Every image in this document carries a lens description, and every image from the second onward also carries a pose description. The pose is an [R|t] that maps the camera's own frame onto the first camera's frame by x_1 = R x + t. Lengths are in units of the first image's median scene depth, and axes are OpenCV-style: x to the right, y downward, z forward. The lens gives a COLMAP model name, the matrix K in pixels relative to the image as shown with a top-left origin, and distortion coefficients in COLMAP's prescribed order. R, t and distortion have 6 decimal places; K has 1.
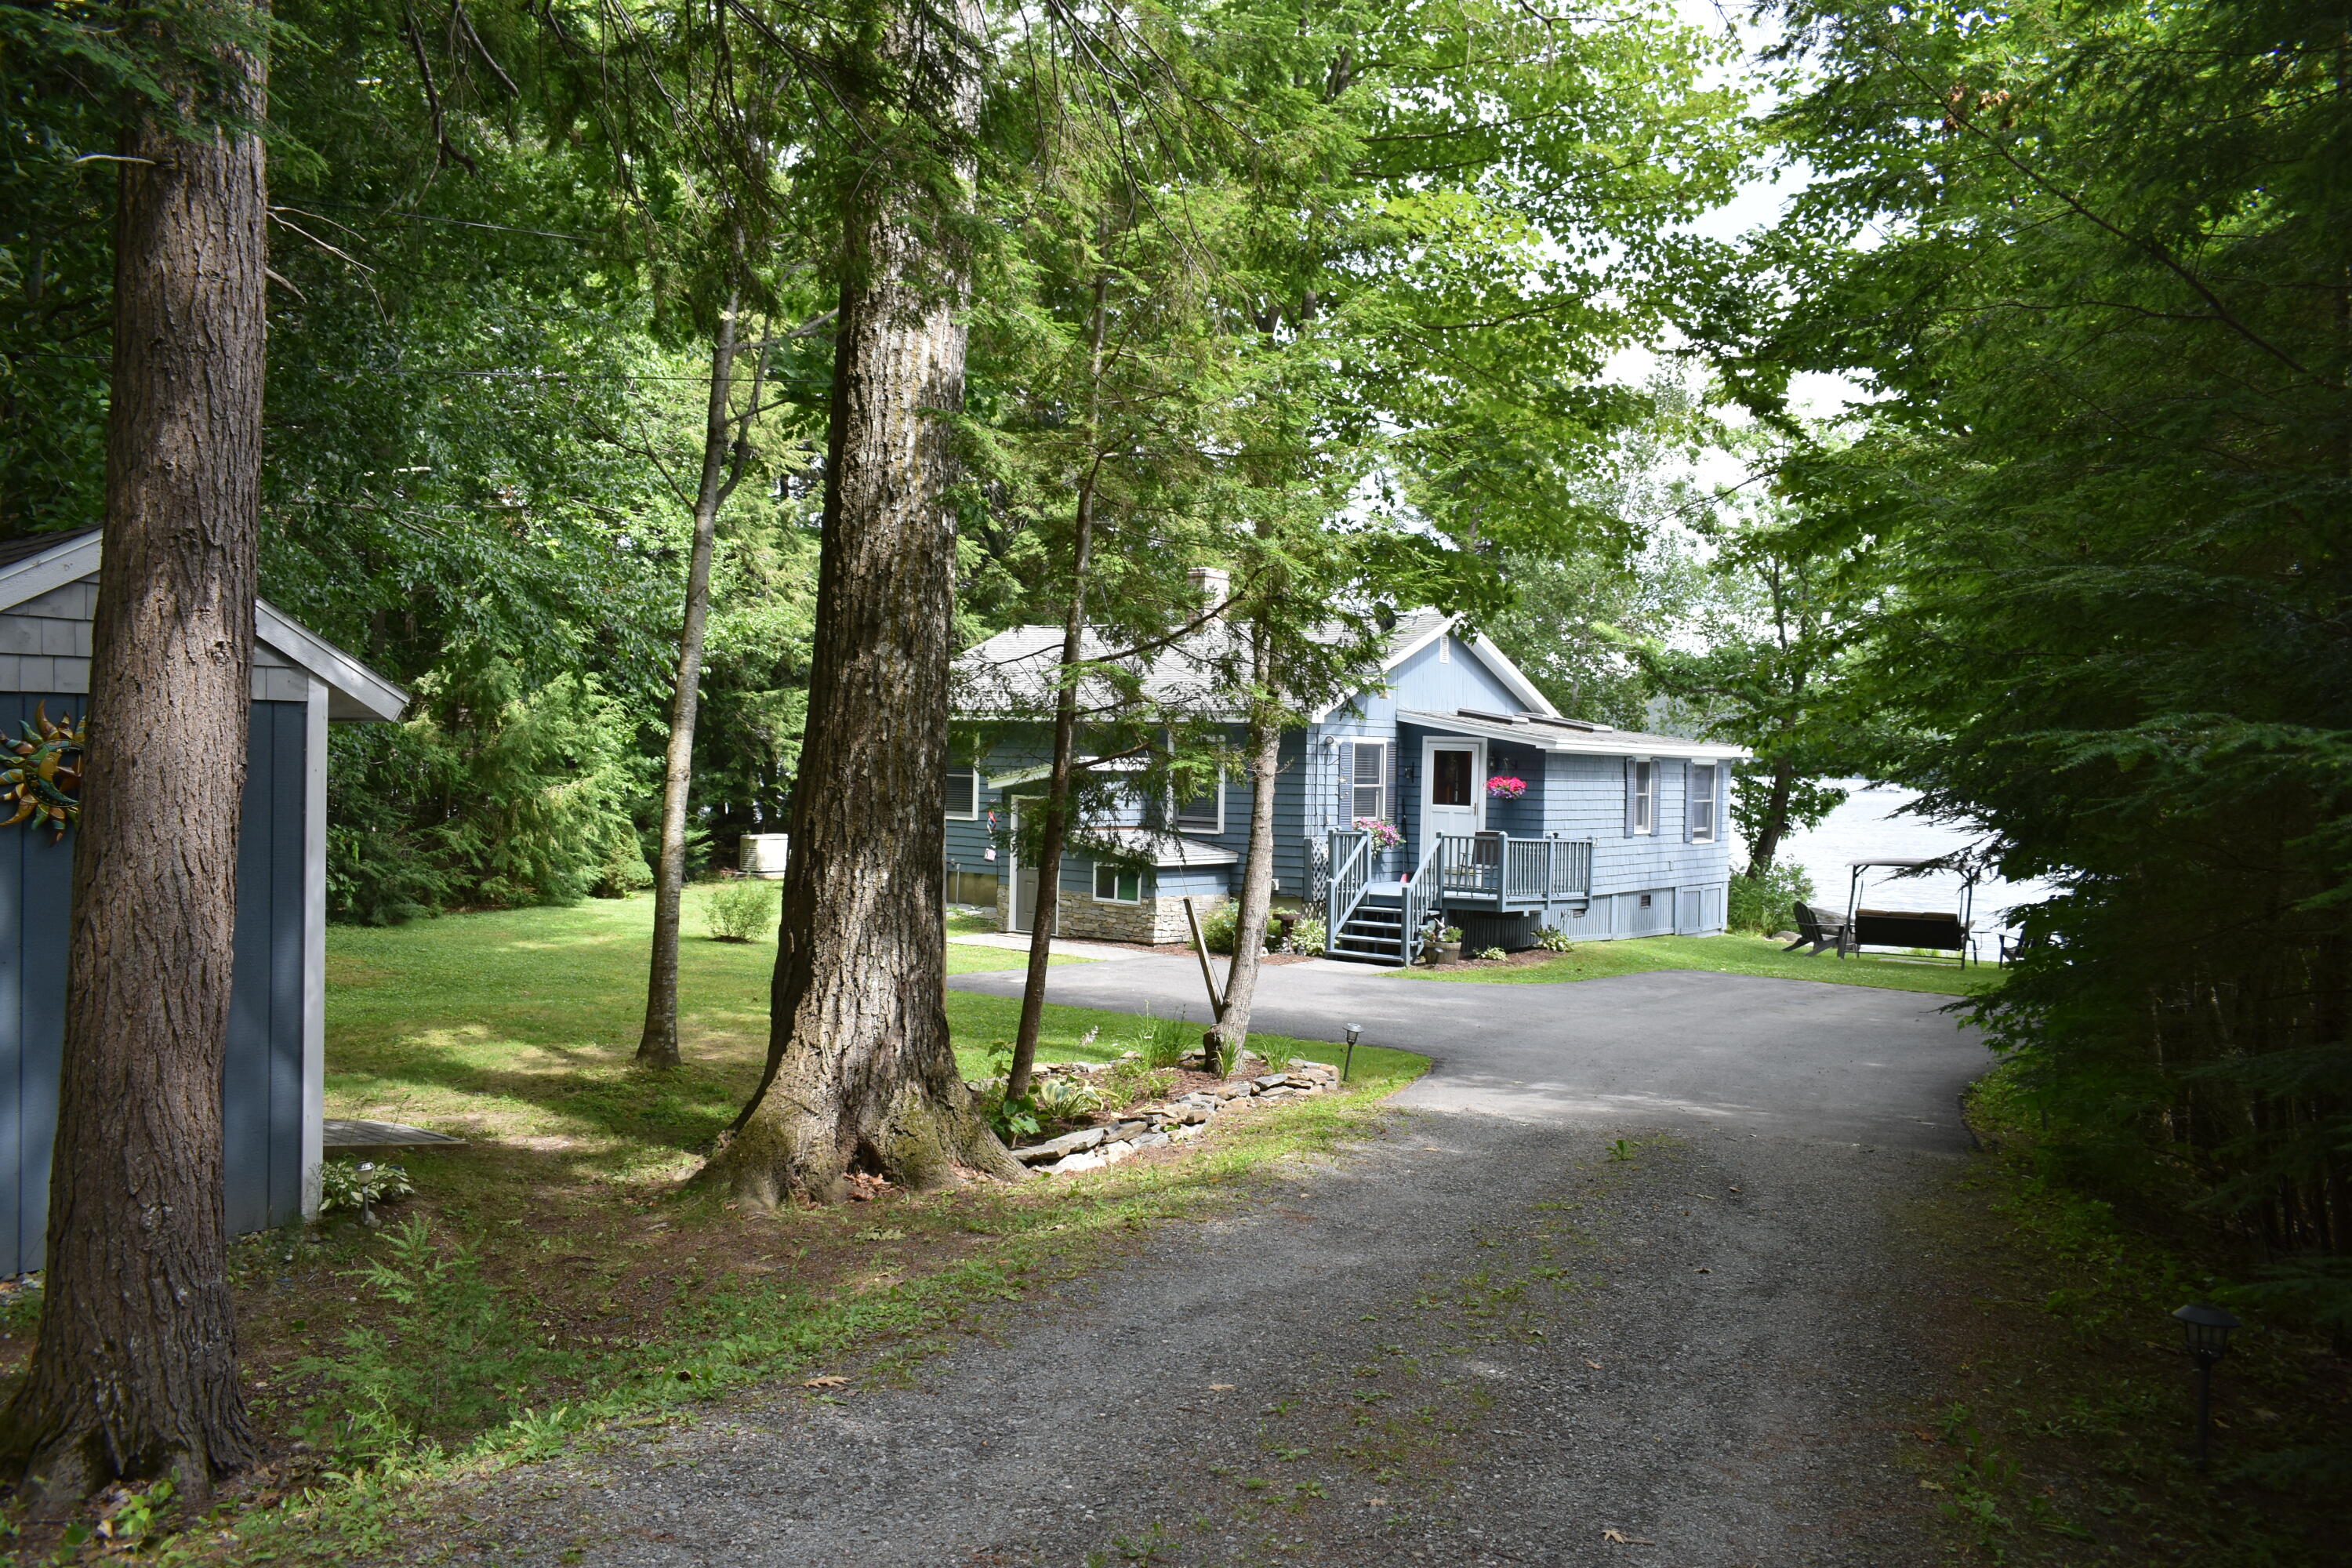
lens RADIAL K [[1896.6, 0, 1176.0], [0, 1896.6, 784.0], [0, 0, 1]] dist [-0.013491, 0.019496]
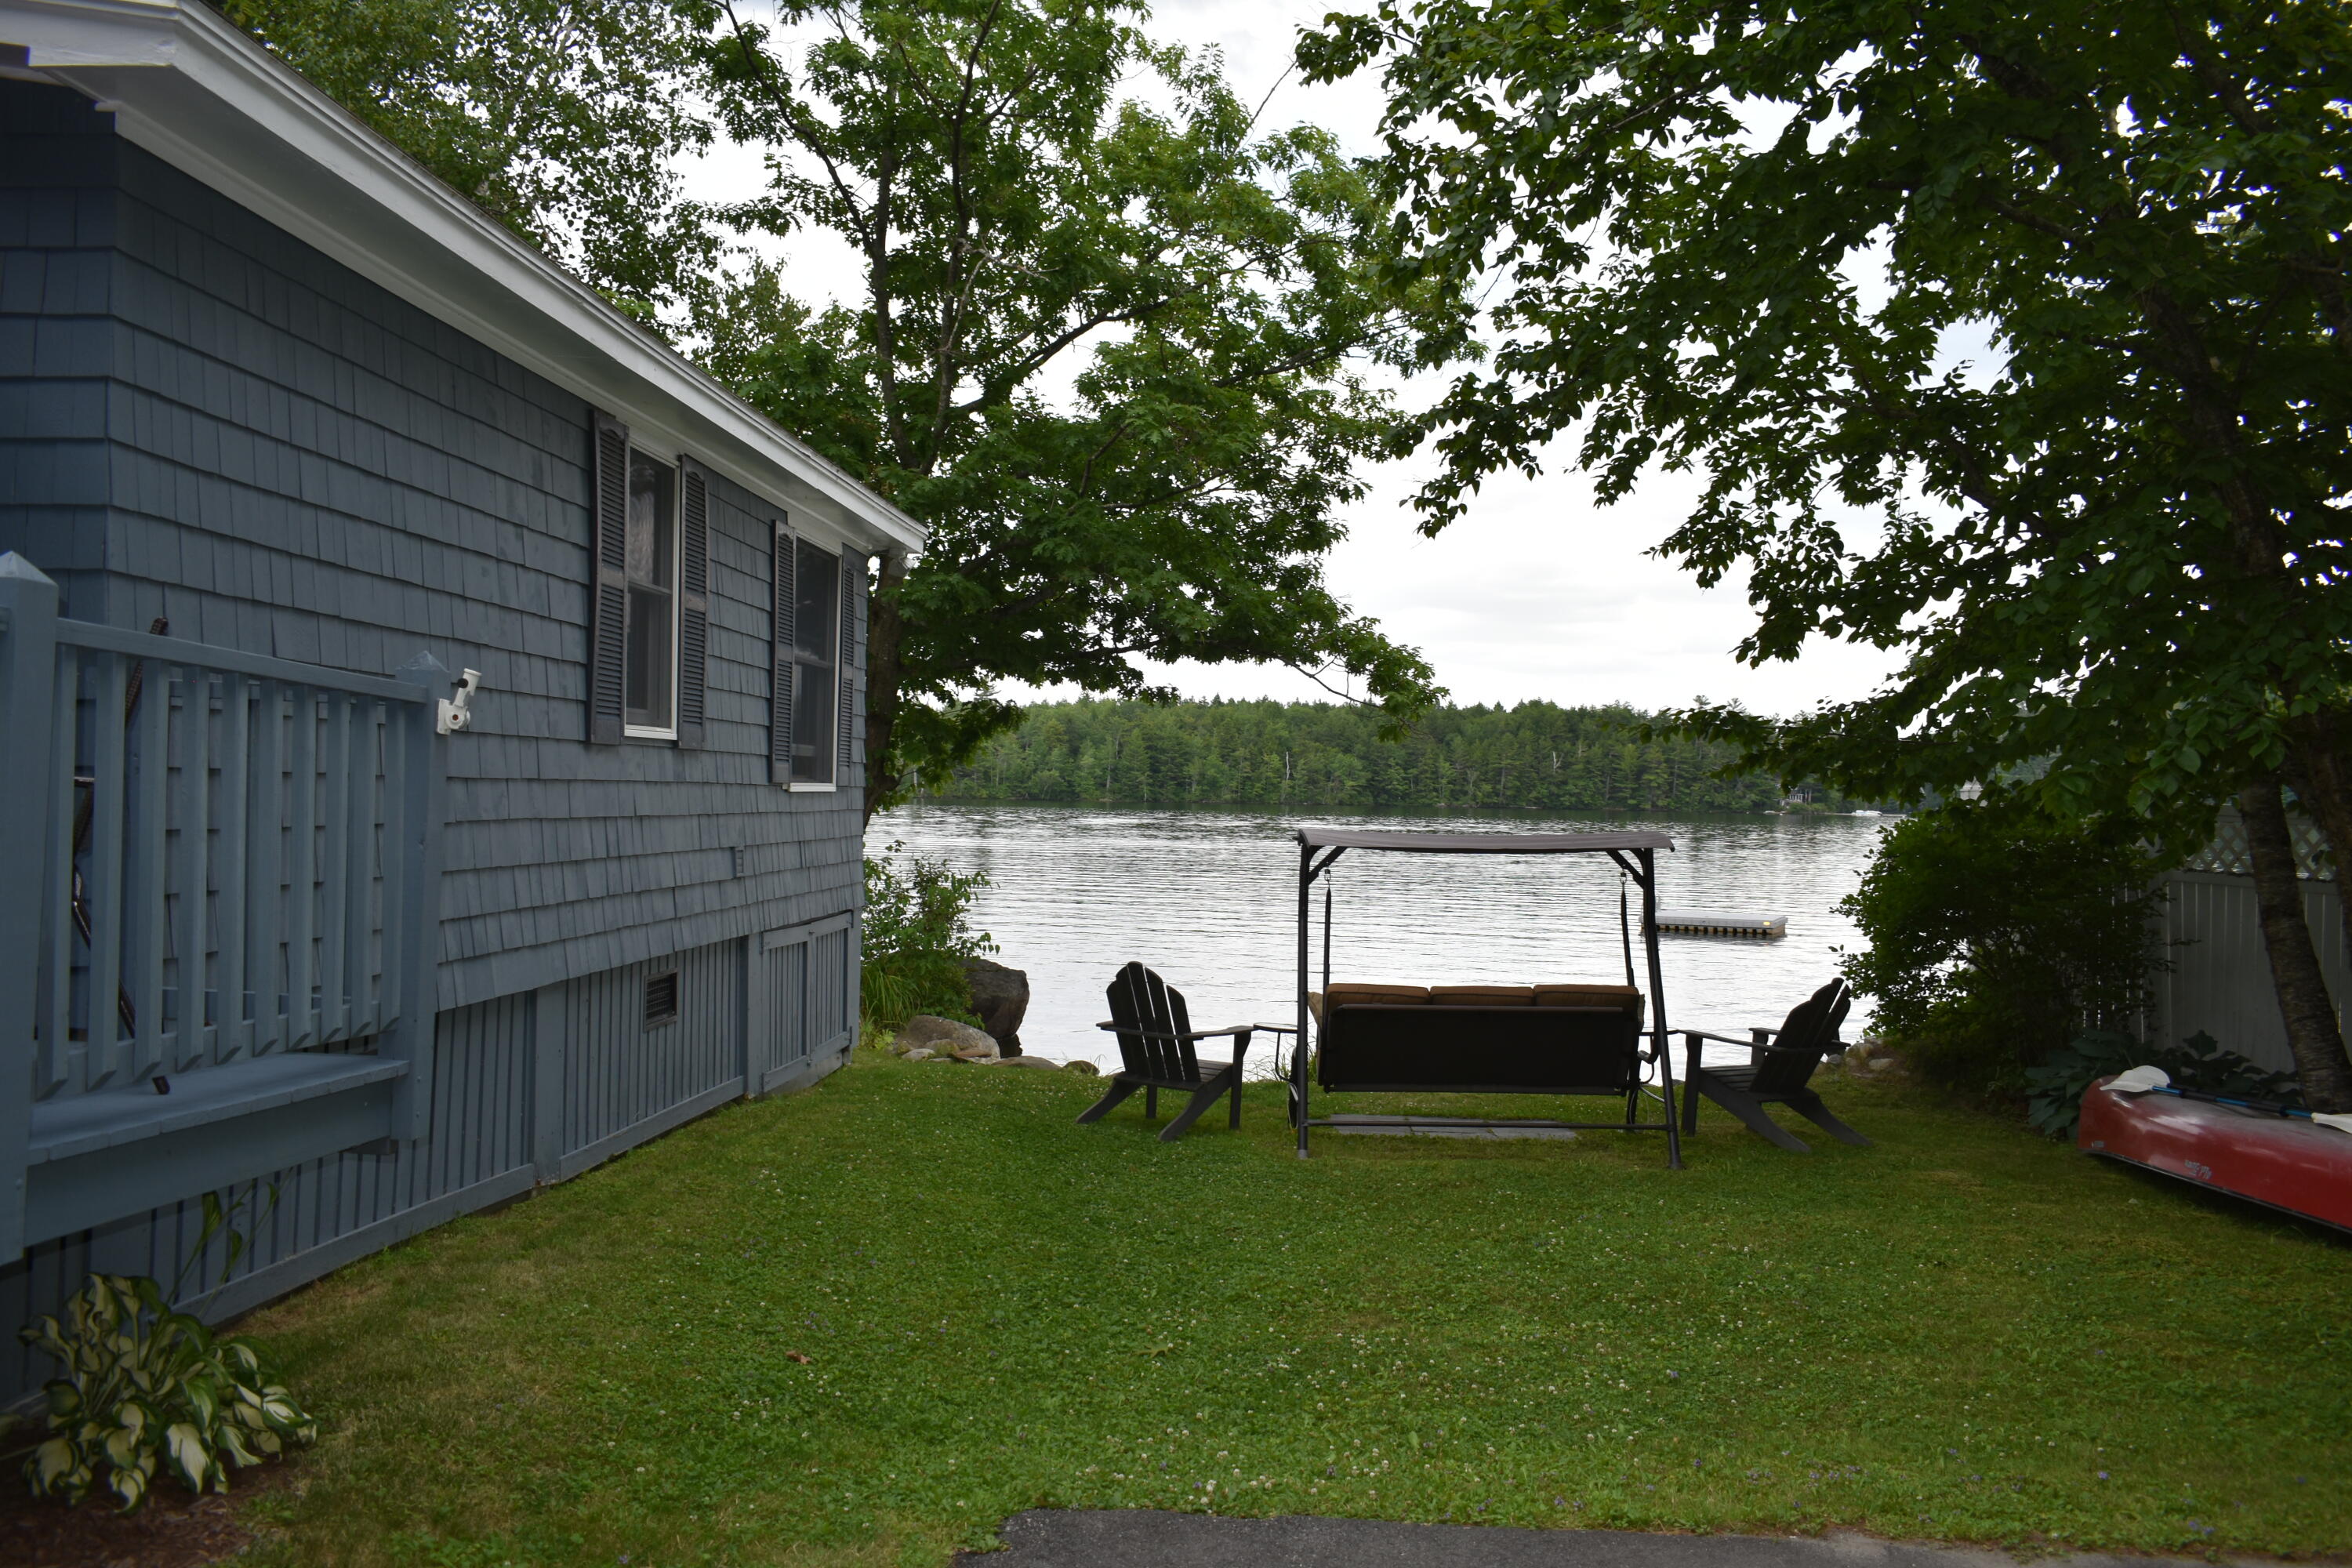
lens RADIAL K [[1896.6, 0, 1176.0], [0, 1896.6, 784.0], [0, 0, 1]] dist [-0.013491, 0.019496]
pose [[0.843244, -0.005790, 0.537500, 0.186739], [0.008511, 0.999960, -0.002581, 0.036978], [-0.537463, 0.006751, 0.843260, 0.826660]]
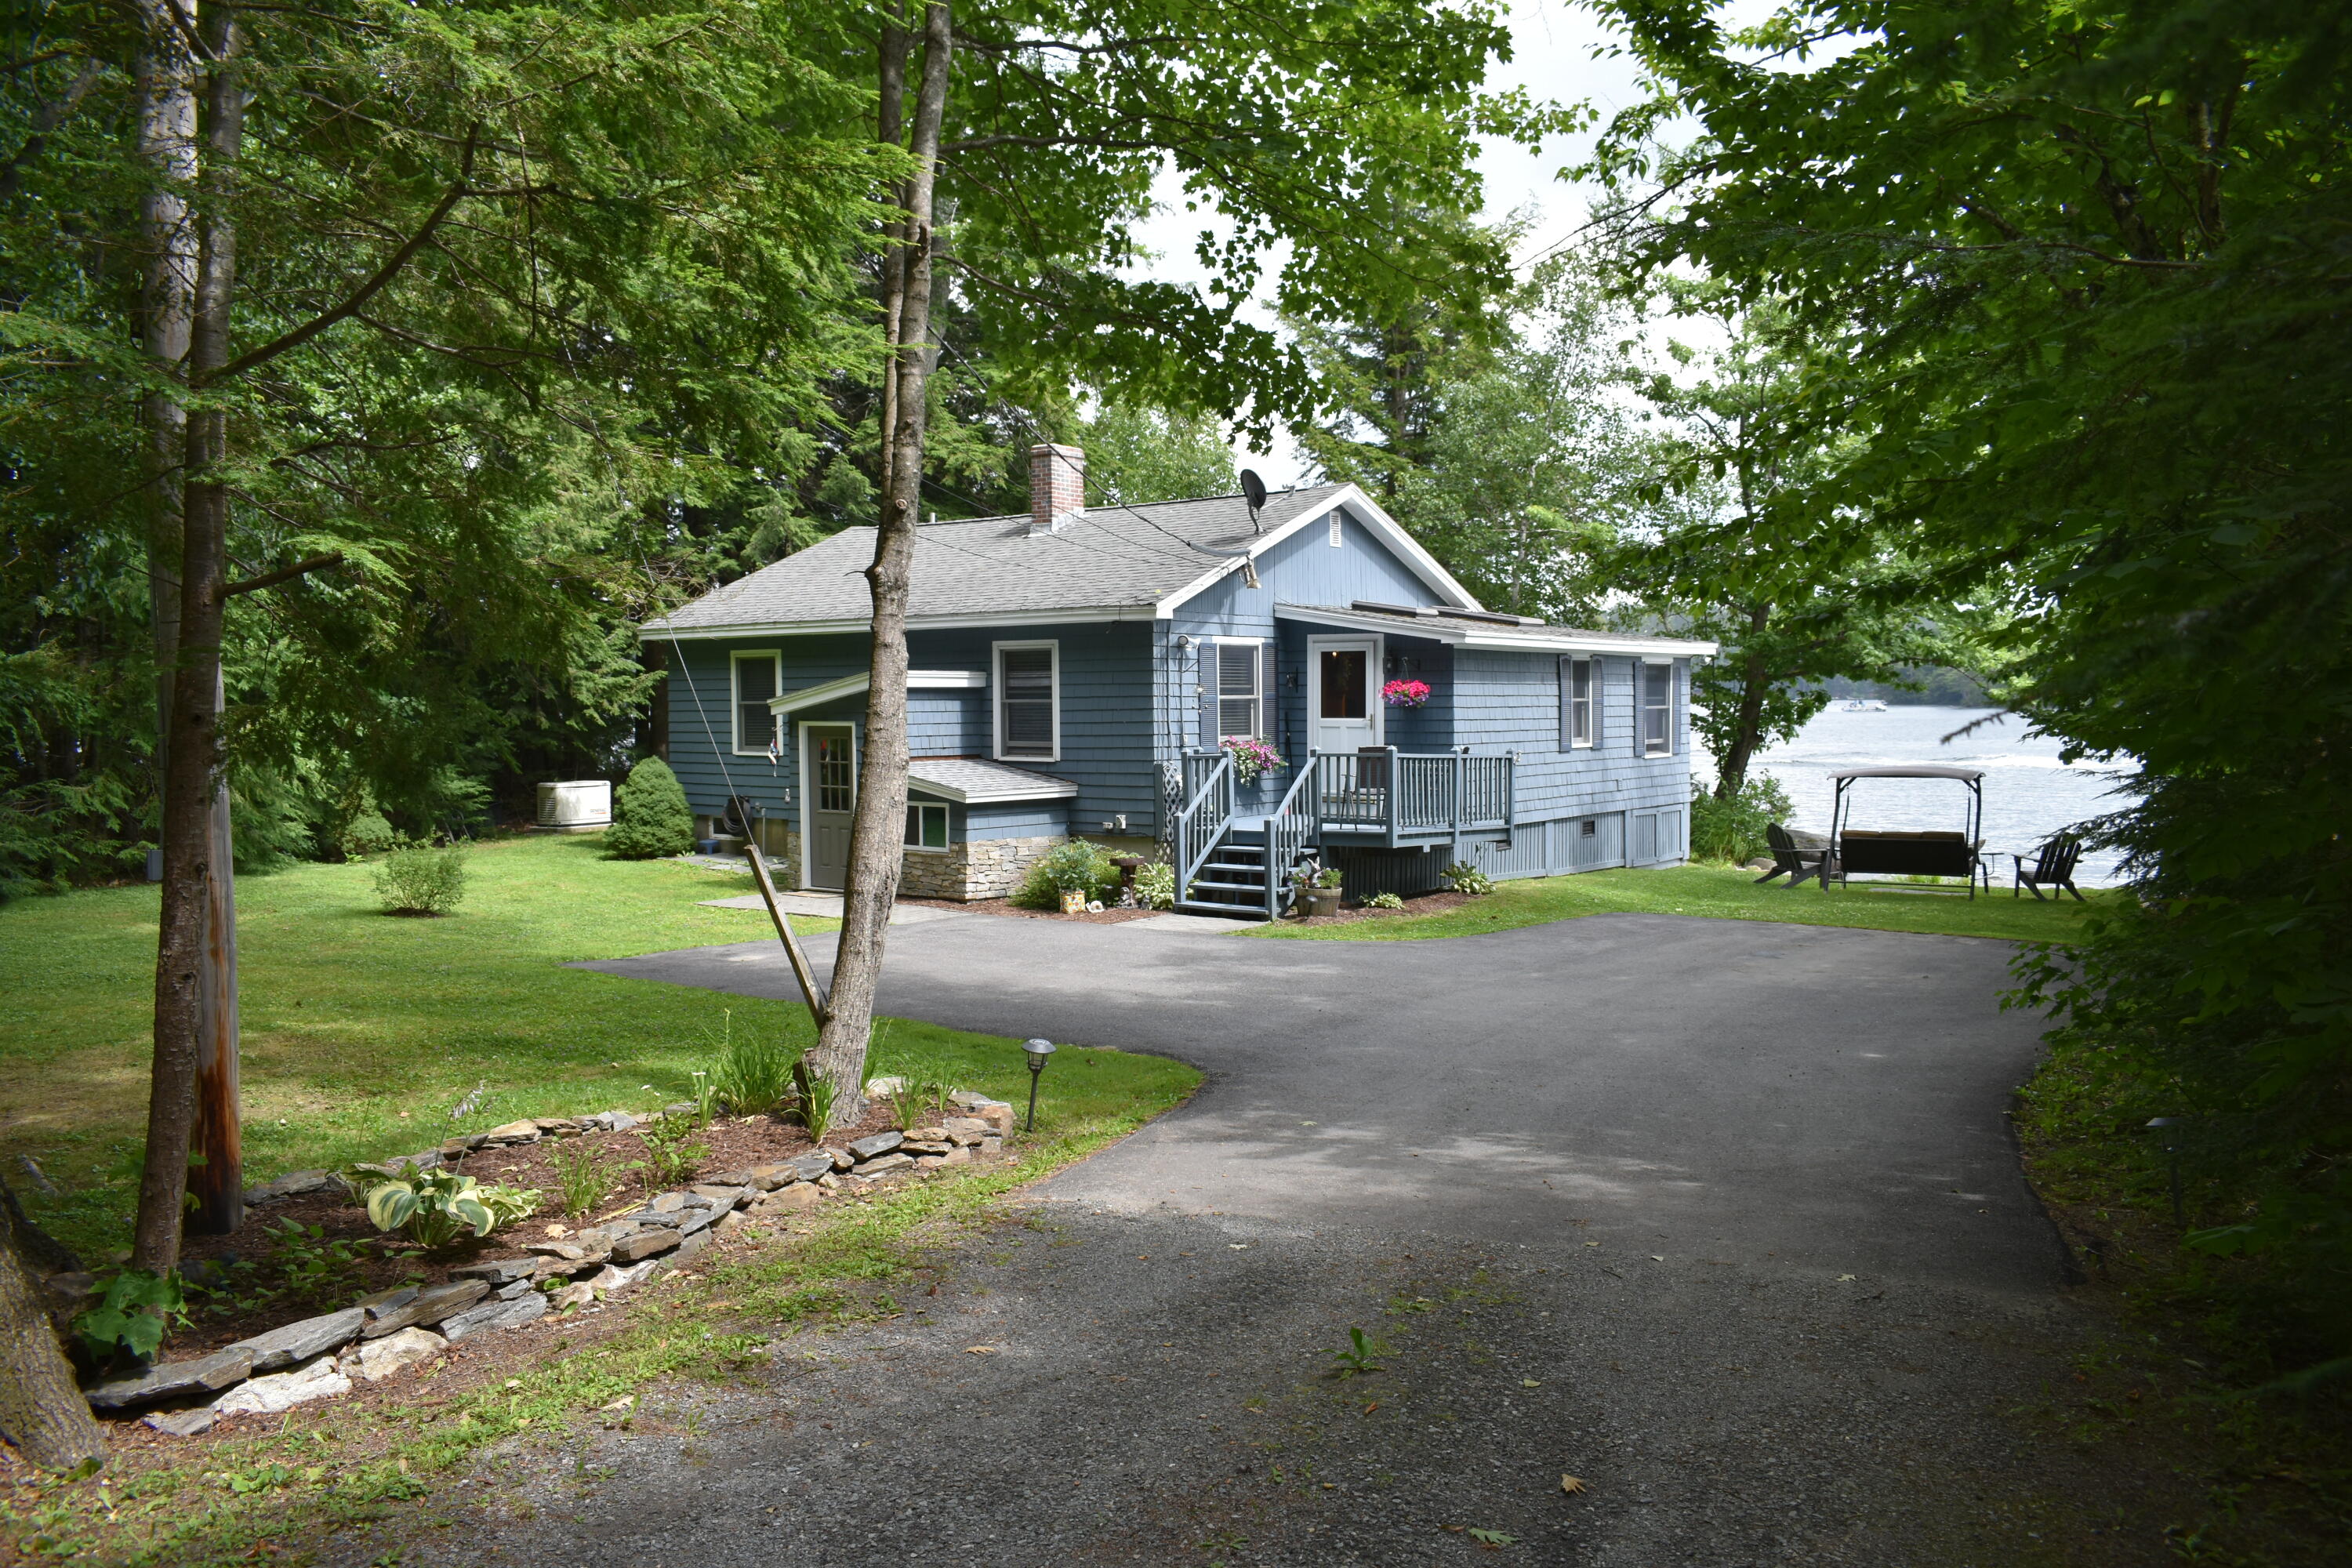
lens RADIAL K [[1896.6, 0, 1176.0], [0, 1896.6, 784.0], [0, 0, 1]] dist [-0.013491, 0.019496]
pose [[0.999515, -0.030318, 0.007052, 0.068882], [0.030086, 0.999068, 0.030943, 0.012468], [-0.007984, -0.030716, 0.999496, 0.190782]]
